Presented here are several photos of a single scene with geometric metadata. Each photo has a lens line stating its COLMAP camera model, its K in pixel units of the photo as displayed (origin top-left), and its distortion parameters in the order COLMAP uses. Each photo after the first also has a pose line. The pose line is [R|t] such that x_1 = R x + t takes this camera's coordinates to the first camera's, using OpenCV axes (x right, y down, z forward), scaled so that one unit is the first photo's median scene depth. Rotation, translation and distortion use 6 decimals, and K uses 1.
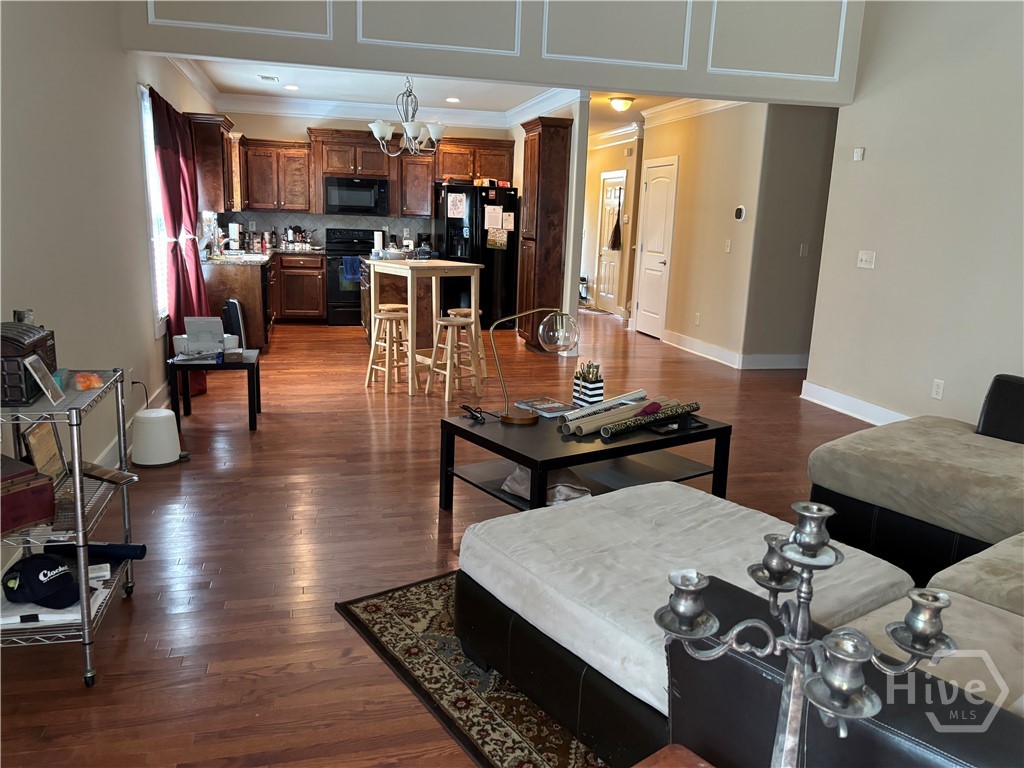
lens RADIAL K [[791.7, 0, 512.0], [0, 791.7, 384.0], [0, 0, 1]] dist [0.095843, -0.346824]
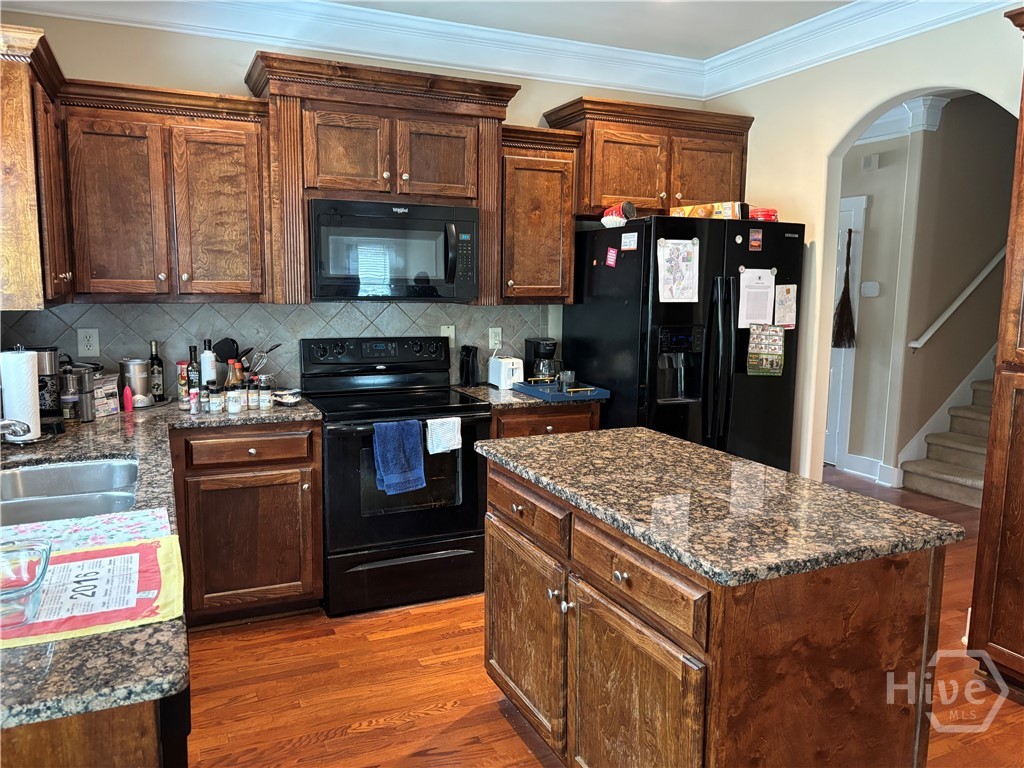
lens RADIAL K [[783.9, 0, 518.0], [0, 783.9, 379.8], [0, 0, 1]] dist [0.007202, 0.000299]
pose [[0.982350, -0.048238, 0.180725, -0.208779], [0.062227, 0.995422, -0.072549, -0.148669], [-0.176398, 0.082515, 0.980854, 0.644543]]
